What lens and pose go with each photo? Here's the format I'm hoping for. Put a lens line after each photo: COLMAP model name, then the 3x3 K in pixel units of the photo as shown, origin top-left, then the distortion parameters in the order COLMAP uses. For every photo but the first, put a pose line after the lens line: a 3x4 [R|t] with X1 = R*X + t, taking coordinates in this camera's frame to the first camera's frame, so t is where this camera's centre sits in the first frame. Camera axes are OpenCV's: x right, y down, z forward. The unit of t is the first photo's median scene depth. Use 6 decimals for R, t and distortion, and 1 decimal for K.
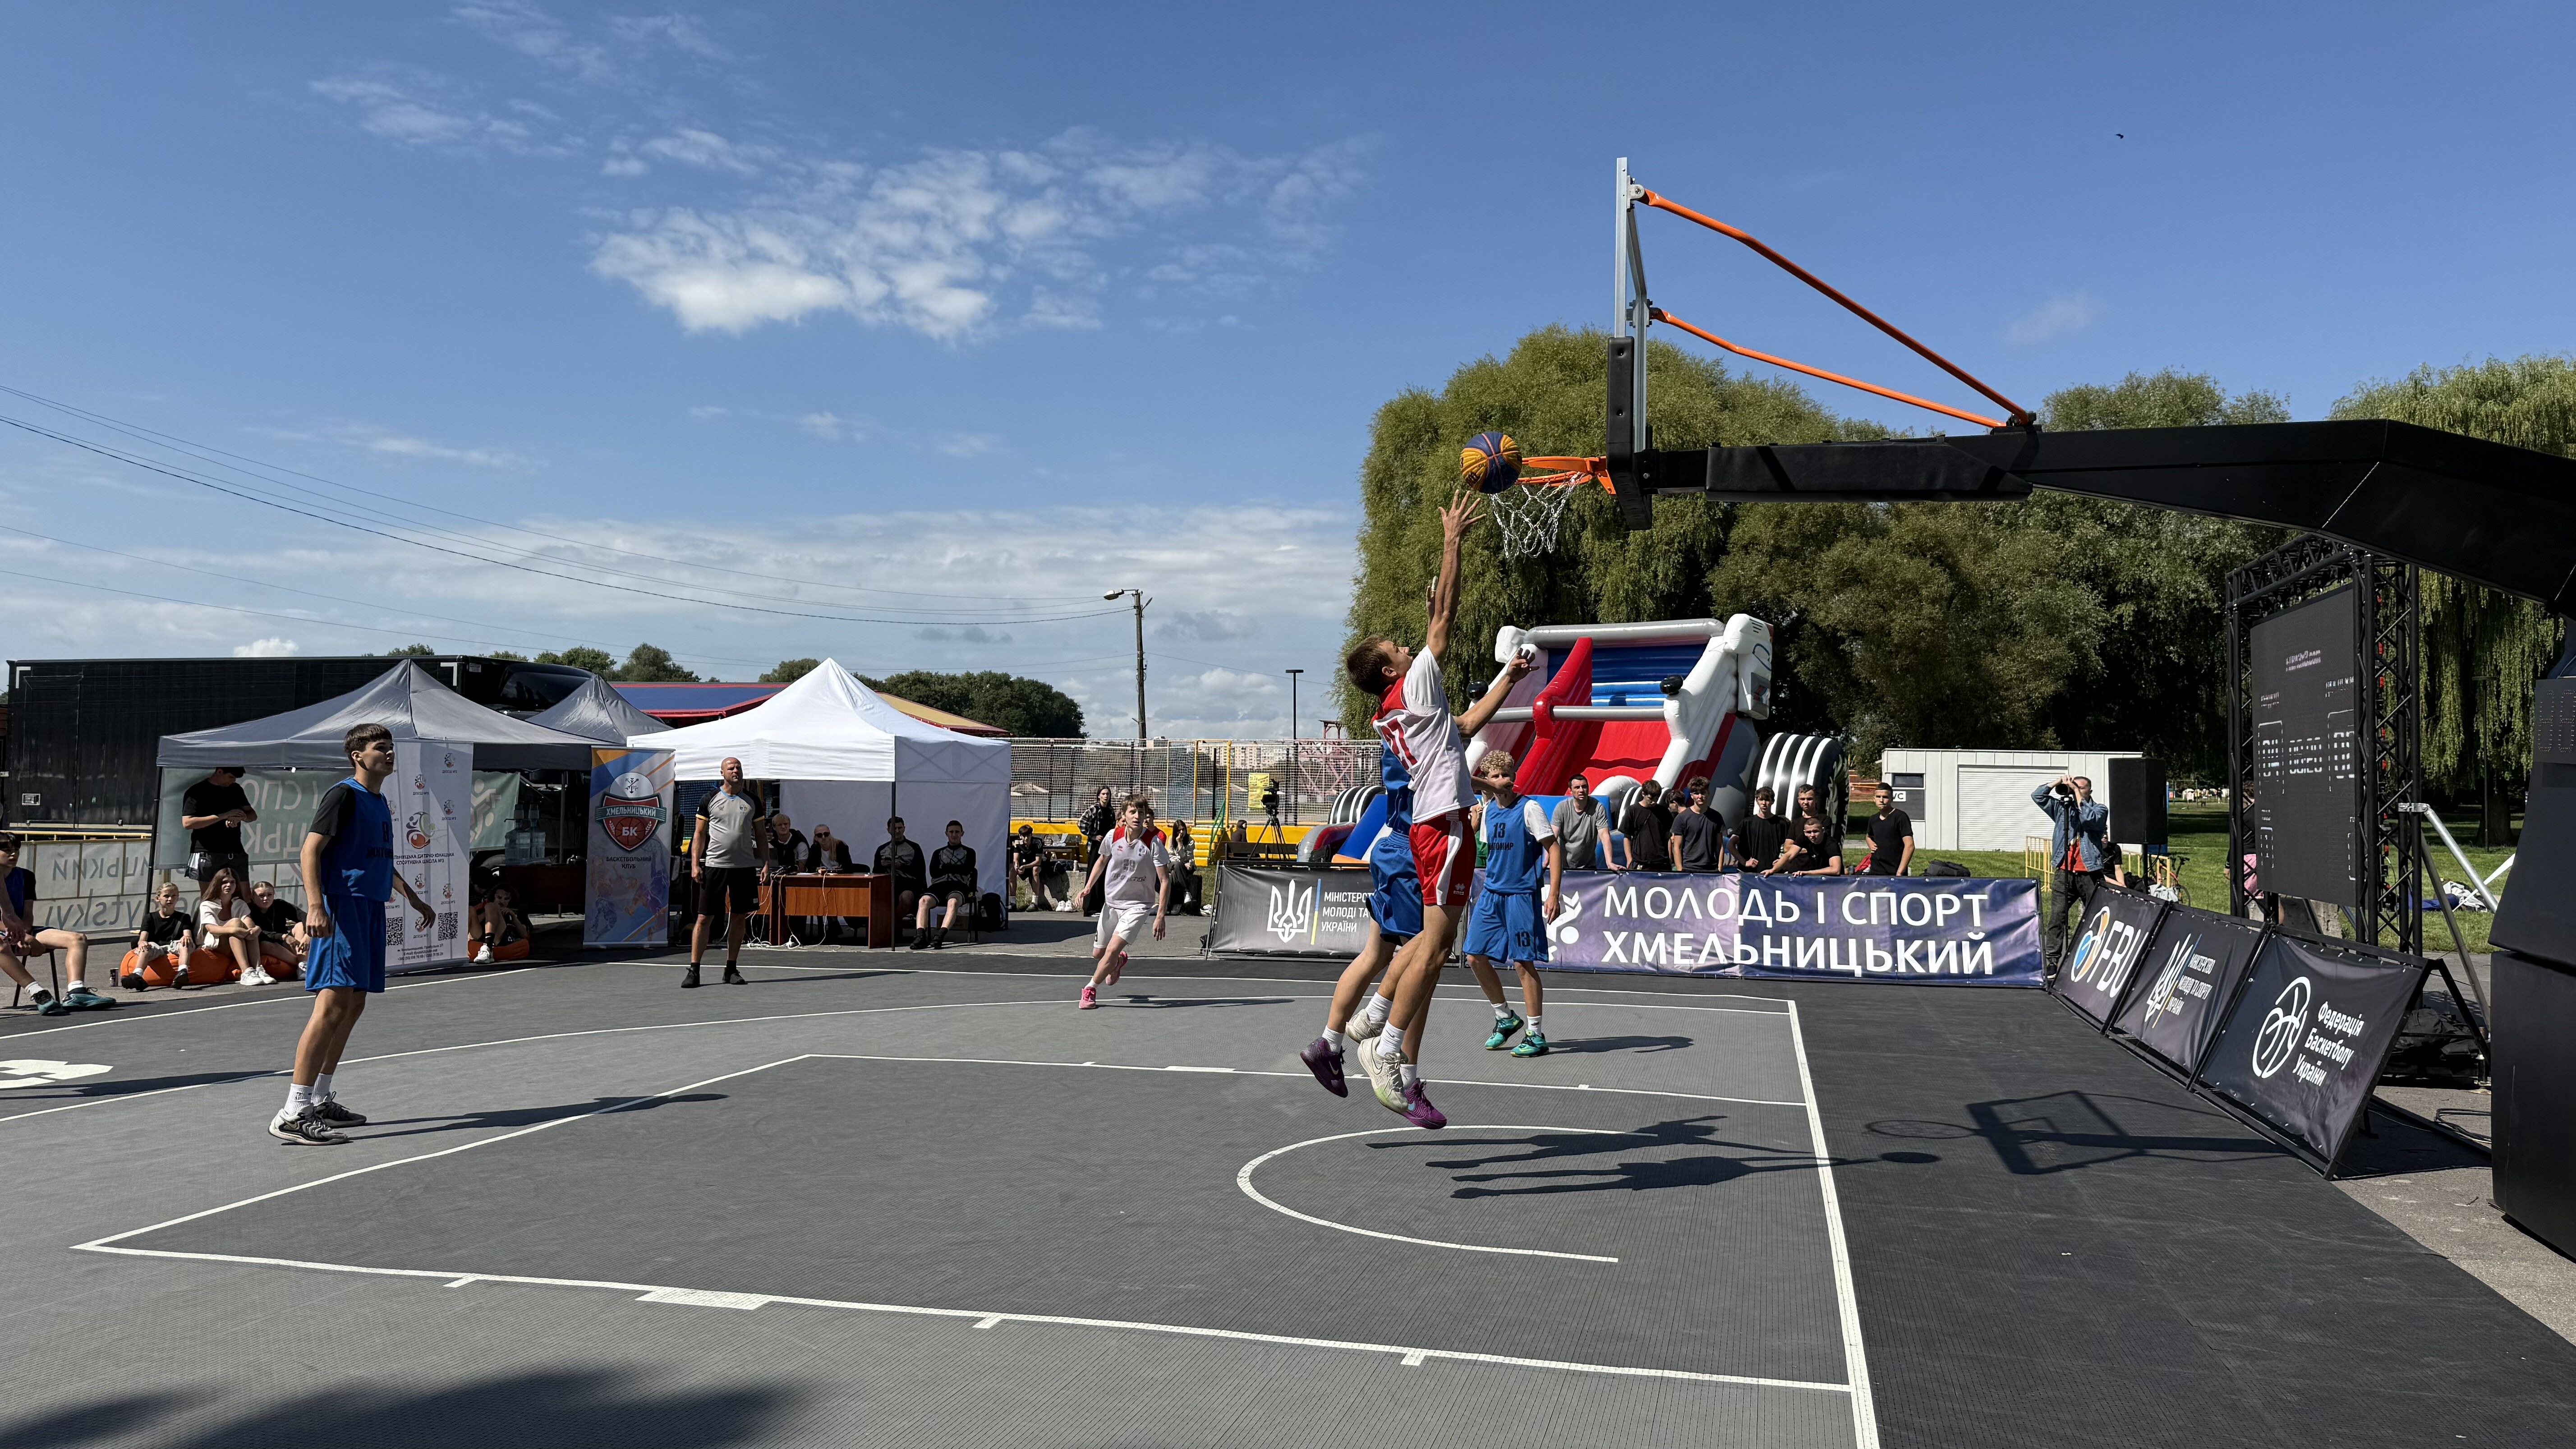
lens RADIAL K [[1849.5, 0, 1279.3], [0, 1849.5, 794.6], [0, 0, 1]] dist [0.107362, -0.120488]
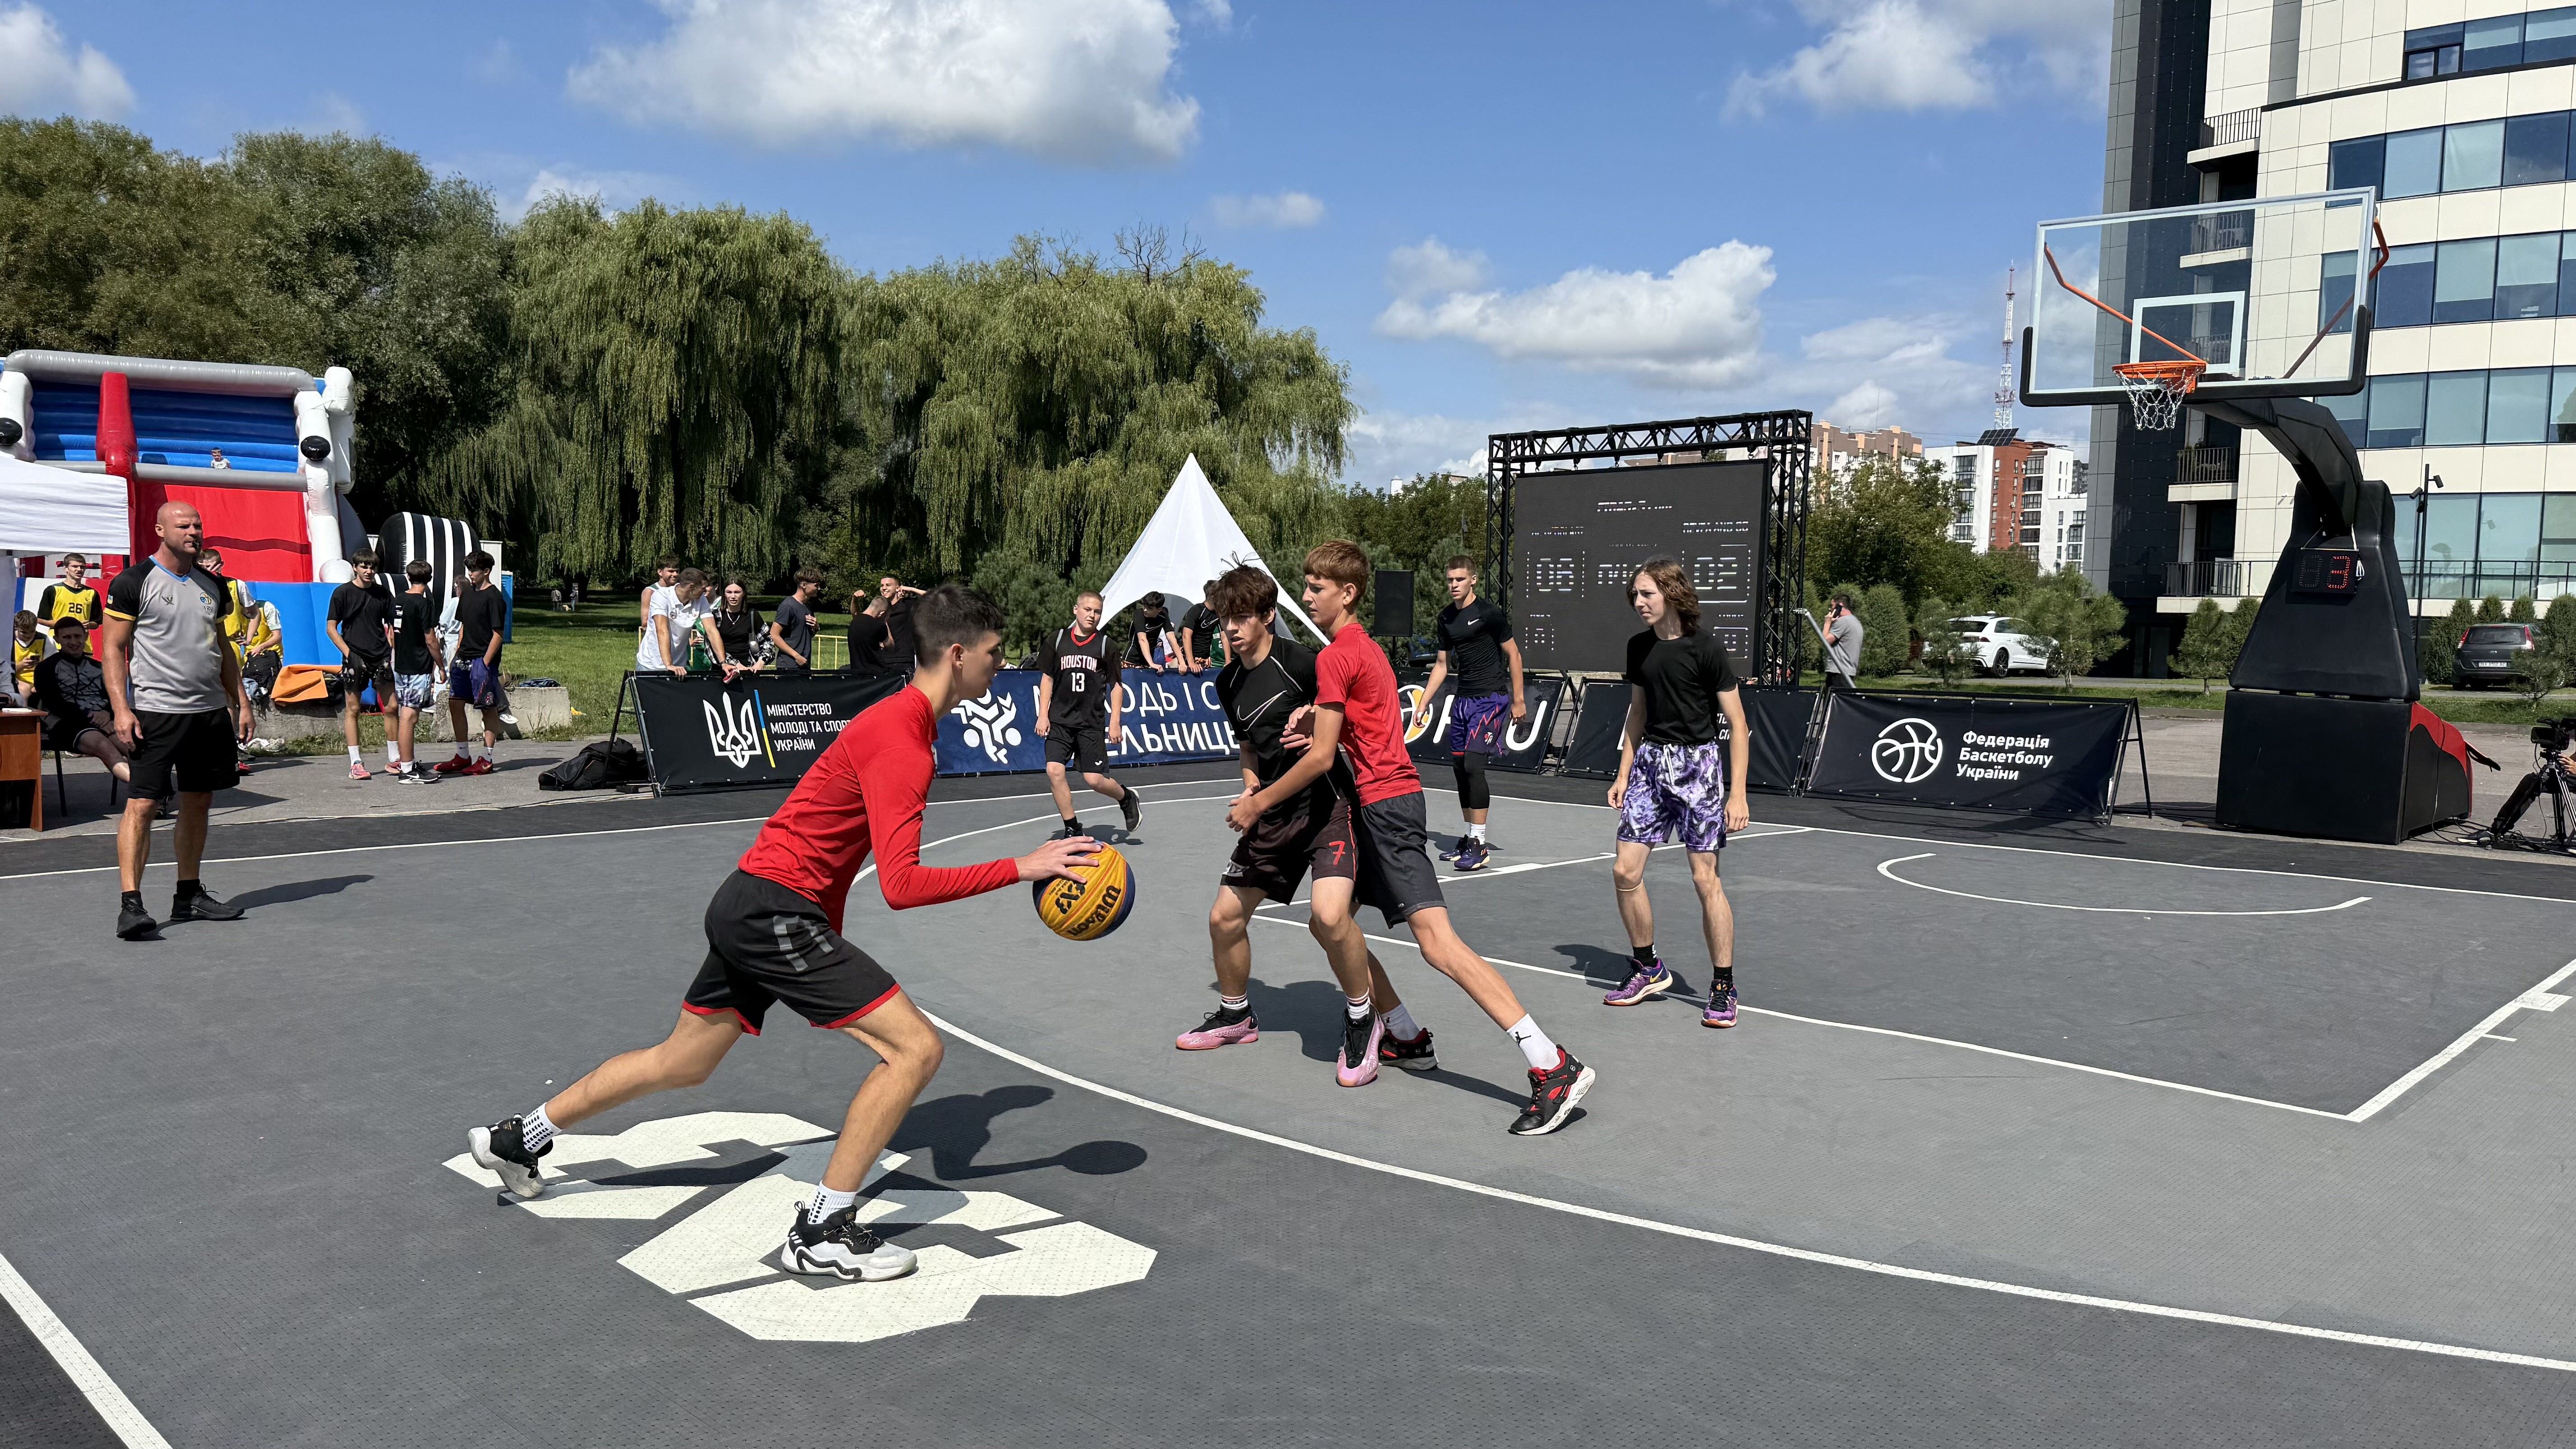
lens RADIAL K [[1849.5, 0, 1279.3], [0, 1849.5, 794.6], [0, 0, 1]] dist [0.107362, -0.120488]
pose [[0.490757, -0.088315, 0.866809, -0.604381], [-0.009804, 0.994227, 0.106848, 0.000045], [-0.871242, -0.060934, 0.487058, 0.379907]]
